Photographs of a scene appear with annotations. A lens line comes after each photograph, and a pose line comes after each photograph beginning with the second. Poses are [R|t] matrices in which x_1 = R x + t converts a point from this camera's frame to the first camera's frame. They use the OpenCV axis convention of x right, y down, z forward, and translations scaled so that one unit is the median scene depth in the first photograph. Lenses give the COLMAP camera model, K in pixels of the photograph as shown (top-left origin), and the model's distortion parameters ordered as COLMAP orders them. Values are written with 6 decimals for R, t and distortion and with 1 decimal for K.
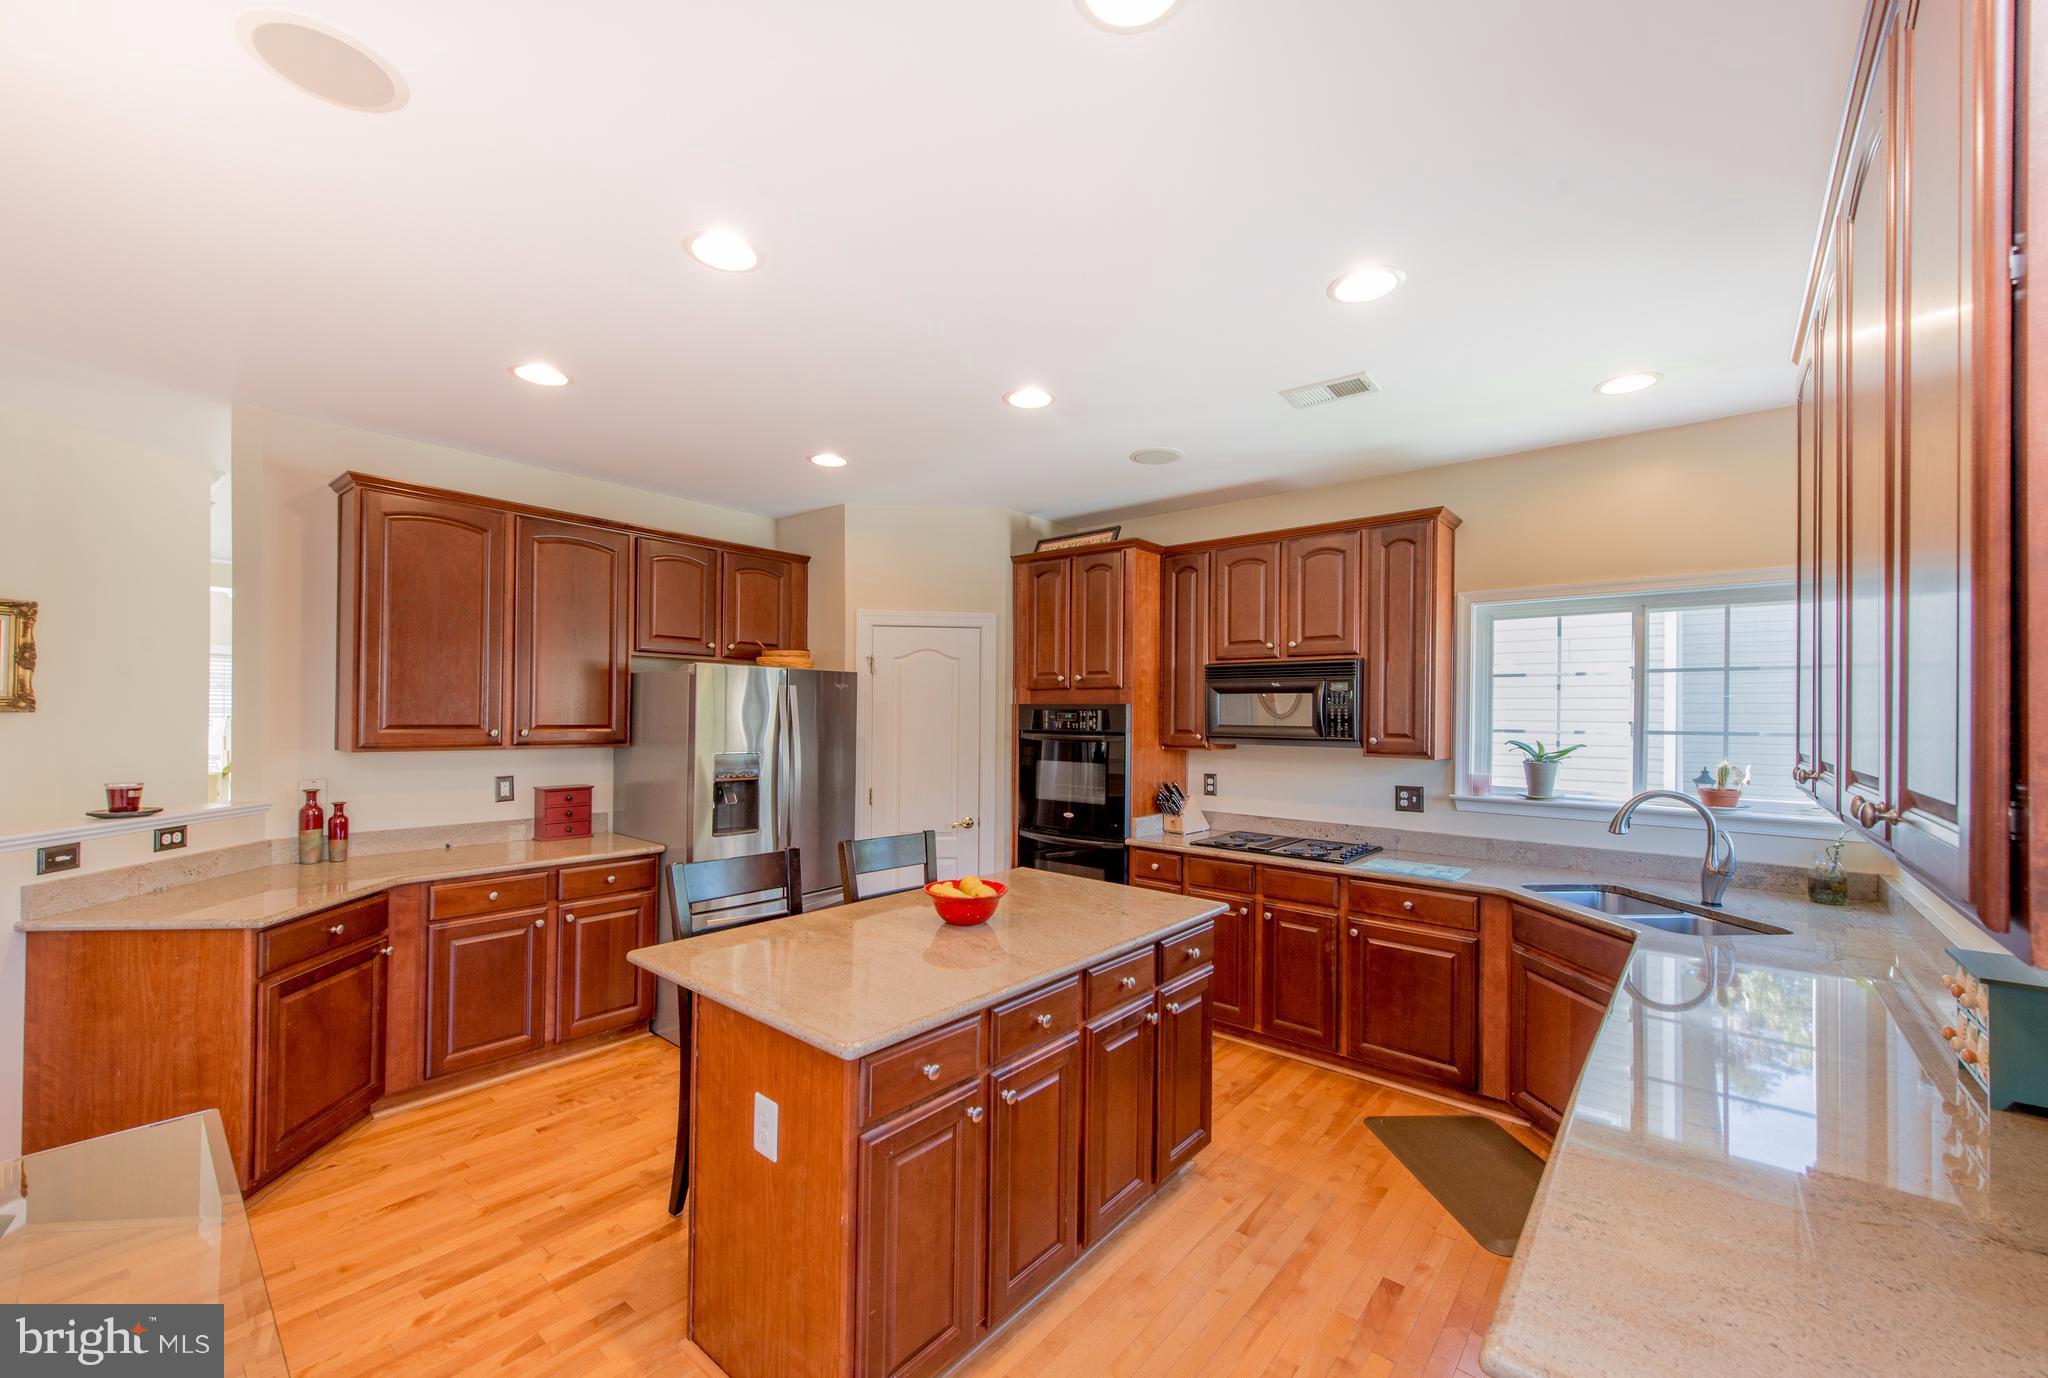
lens RADIAL K [[811.7, 0, 1028.8], [0, 811.7, 707.9], [0, 0, 1]] dist [0.002874, 0.000362]
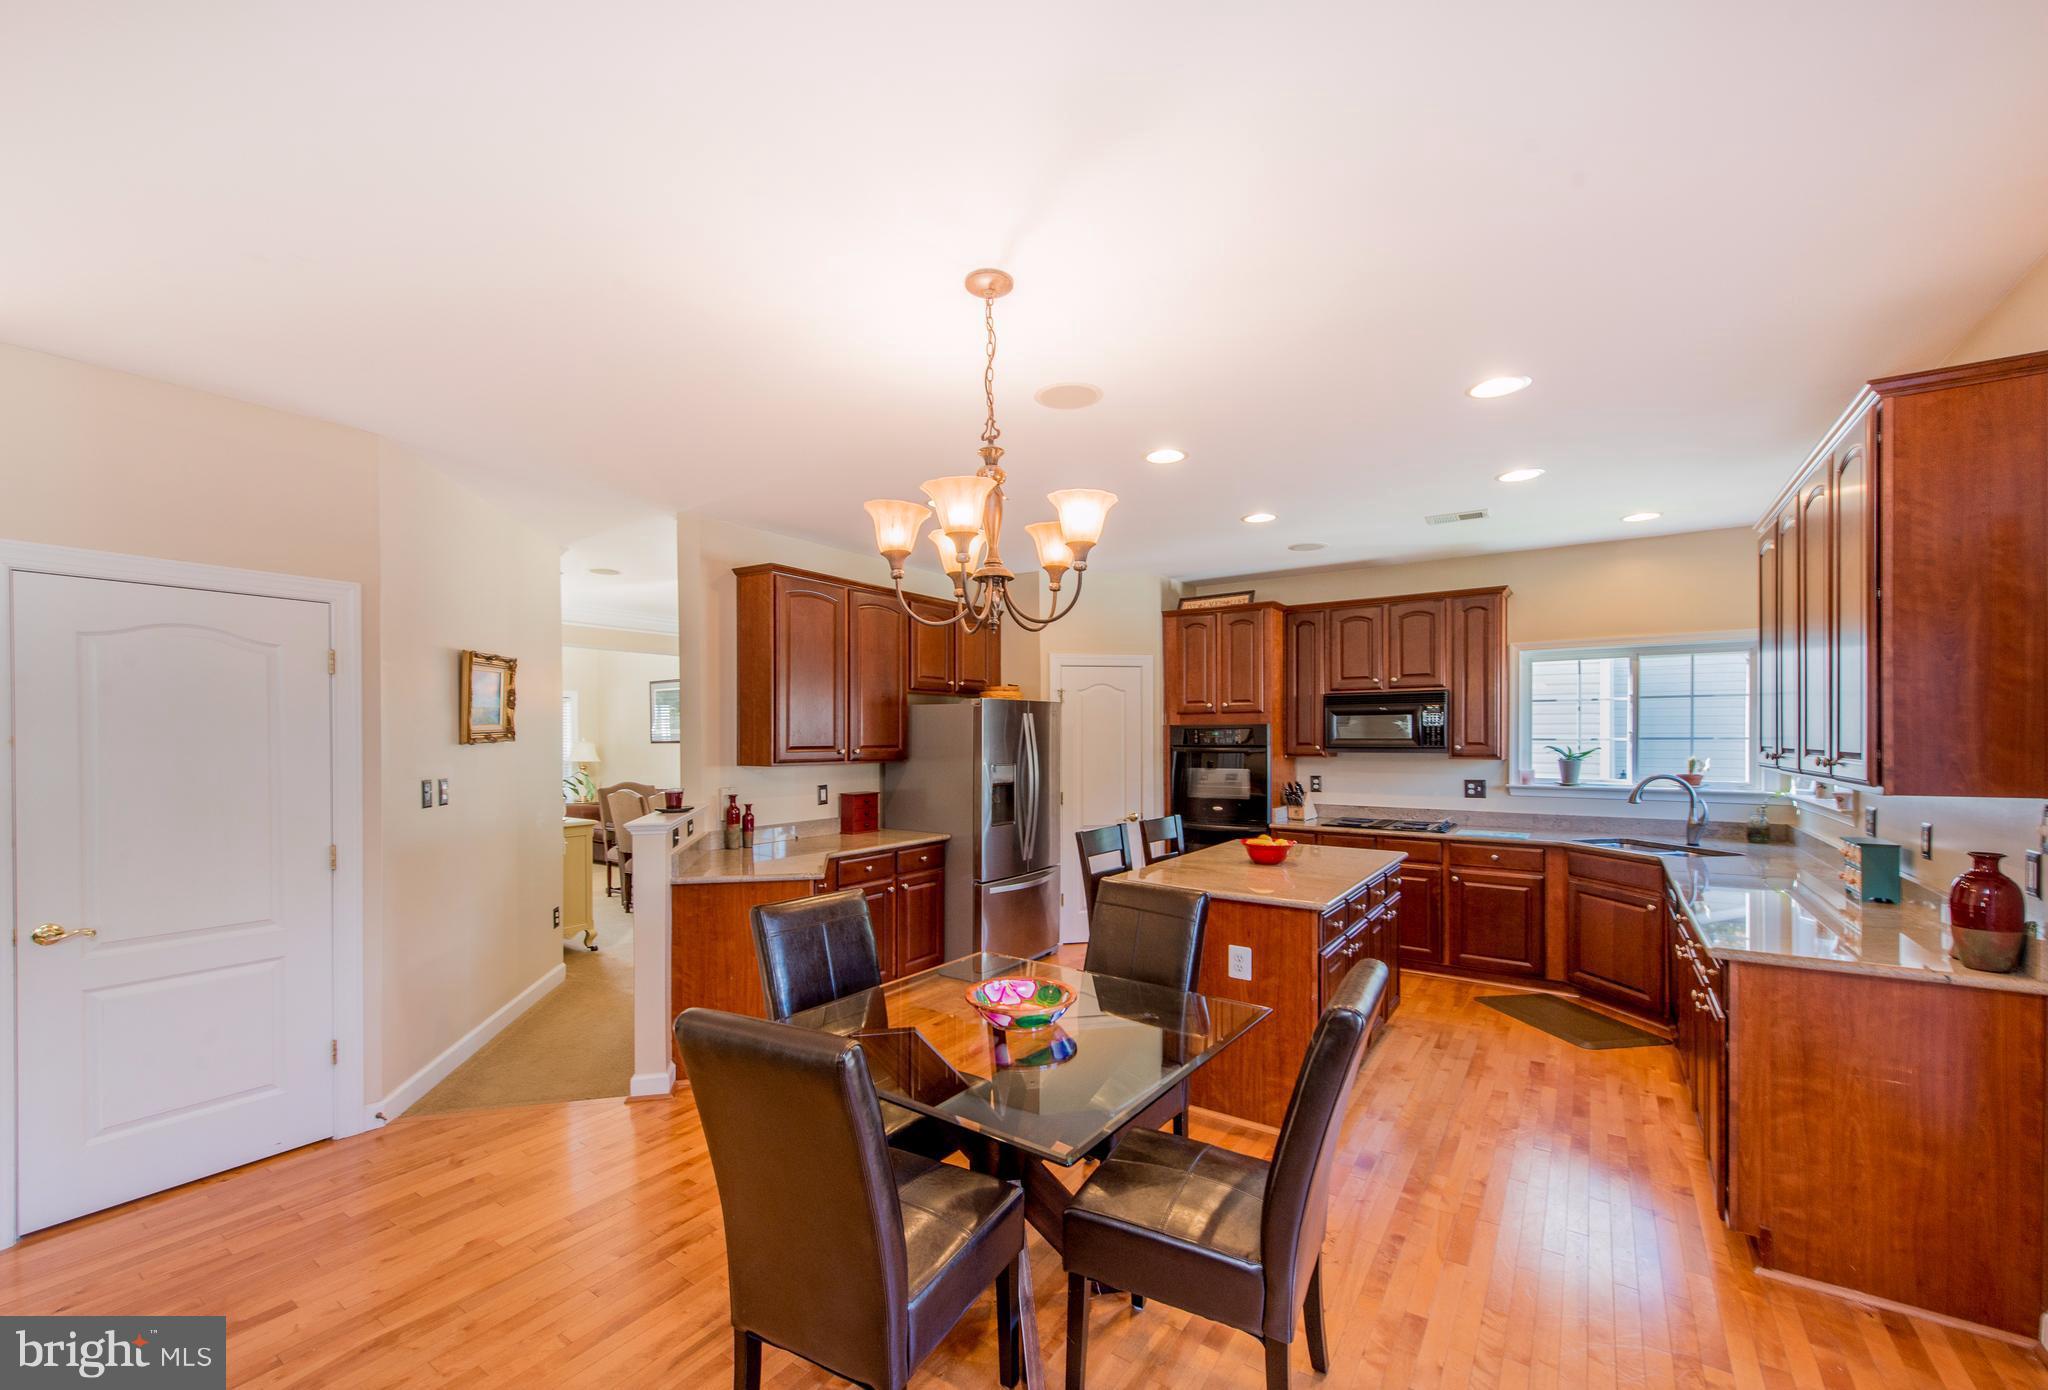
lens RADIAL K [[811.7, 0, 1032.0], [0, 811.7, 734.8], [0, 0, 1]] dist [0.002874, 0.000362]
pose [[0.995726, -0.014208, 0.091262, -0.444922], [0.013483, 0.999872, 0.008558, -0.004493], [-0.091372, -0.007291, 0.995790, -0.350685]]
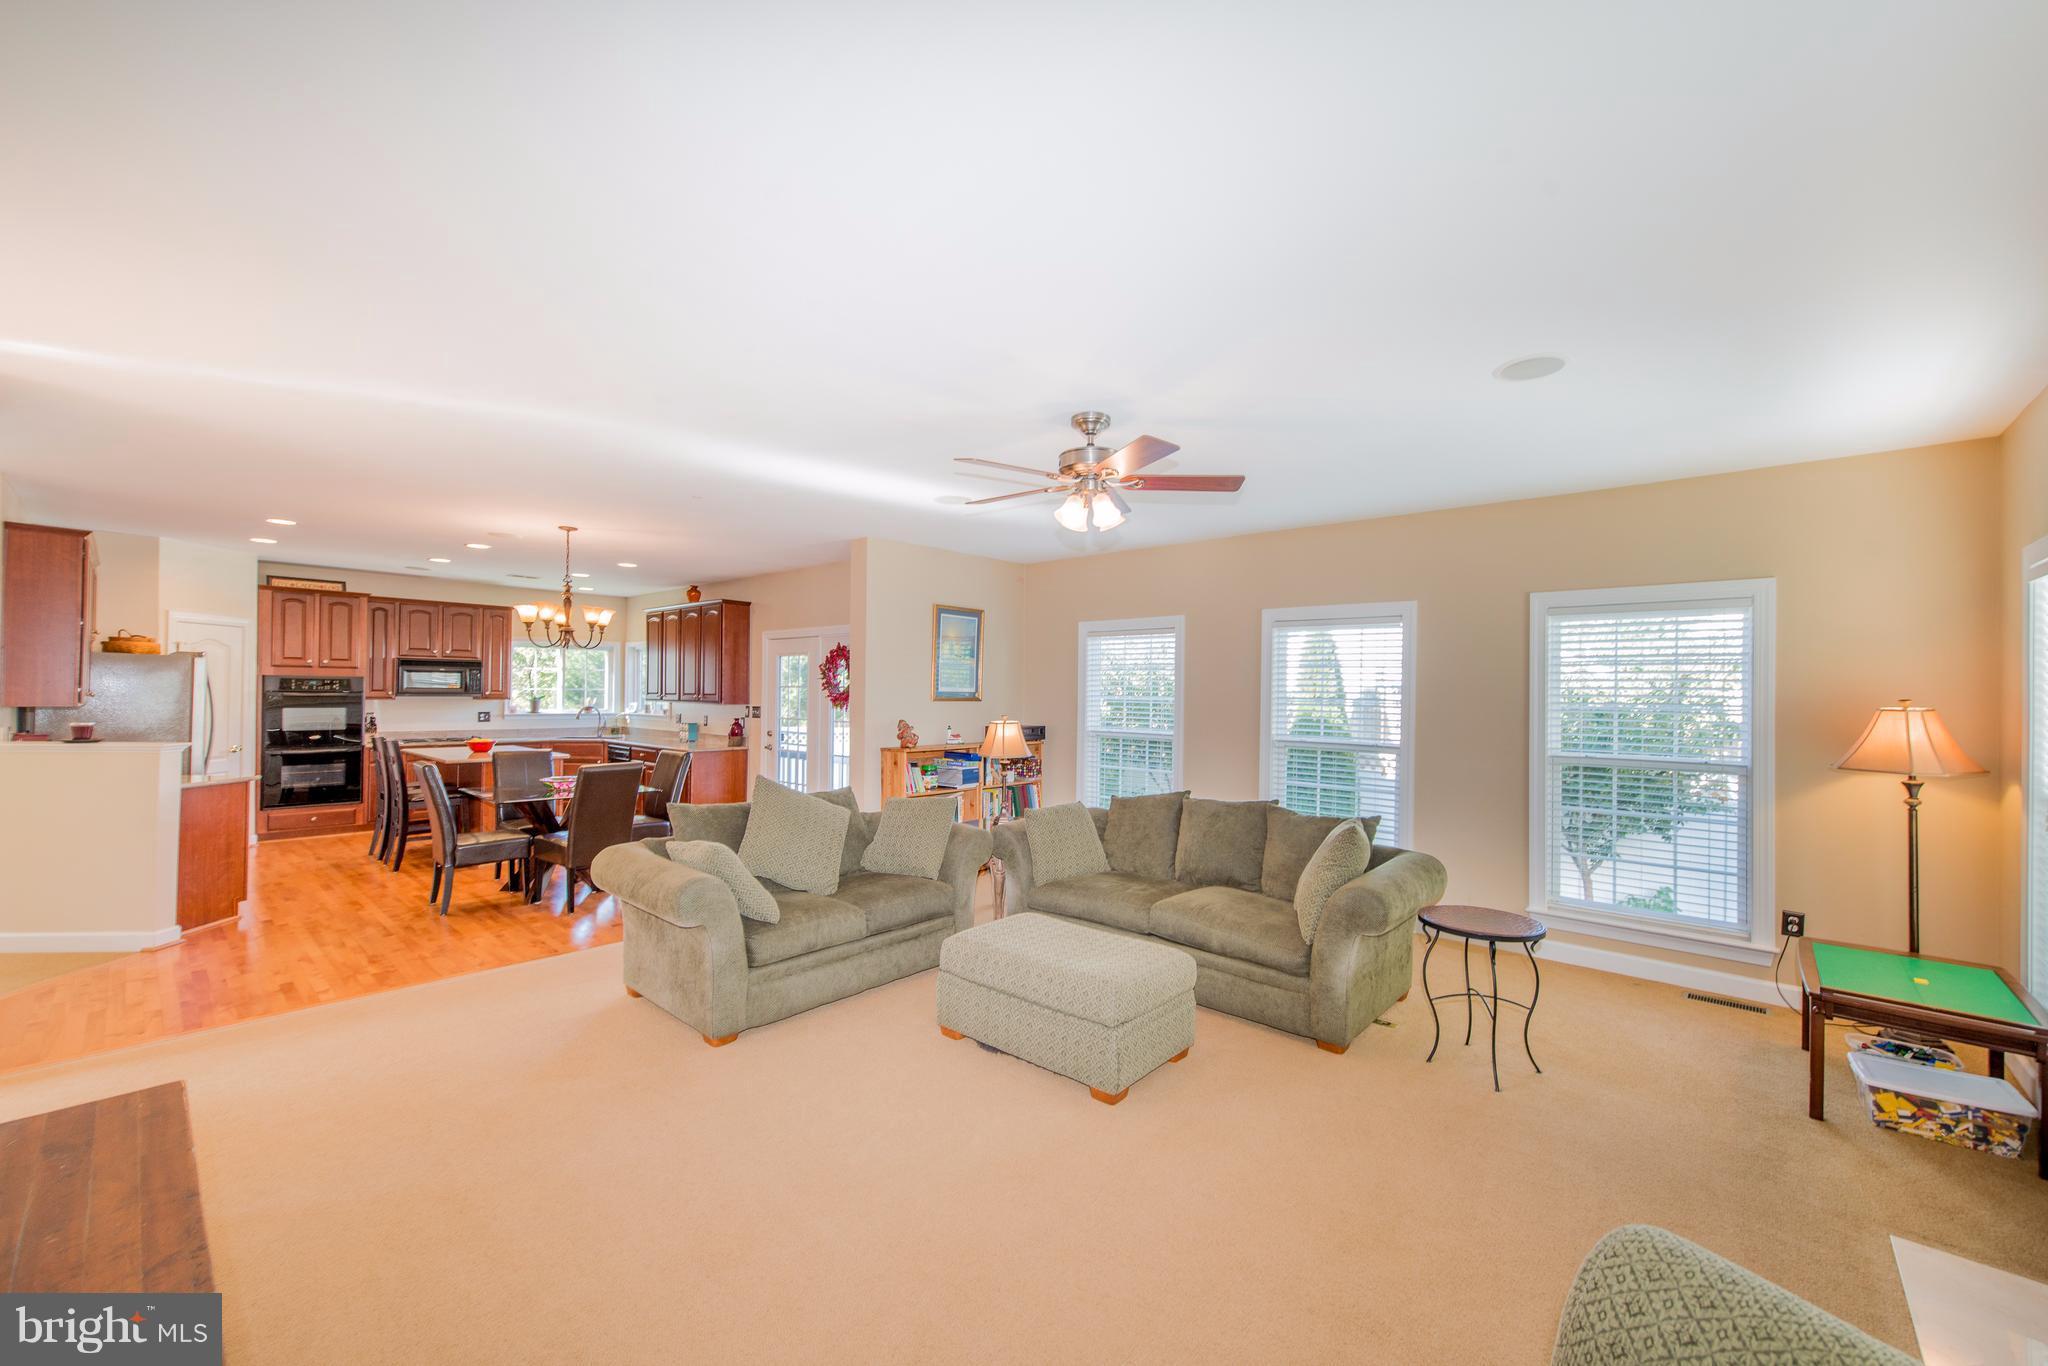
lens RADIAL K [[804.8, 0, 1014.8], [0, 804.8, 692.9], [0, 0, 1]] dist [0.020136, -0.004317]
pose [[0.043750, -0.010231, 0.998990, -2.037788], [-0.024466, 0.999637, 0.011309, -0.030499], [-0.998743, -0.024936, 0.043484, -0.769996]]
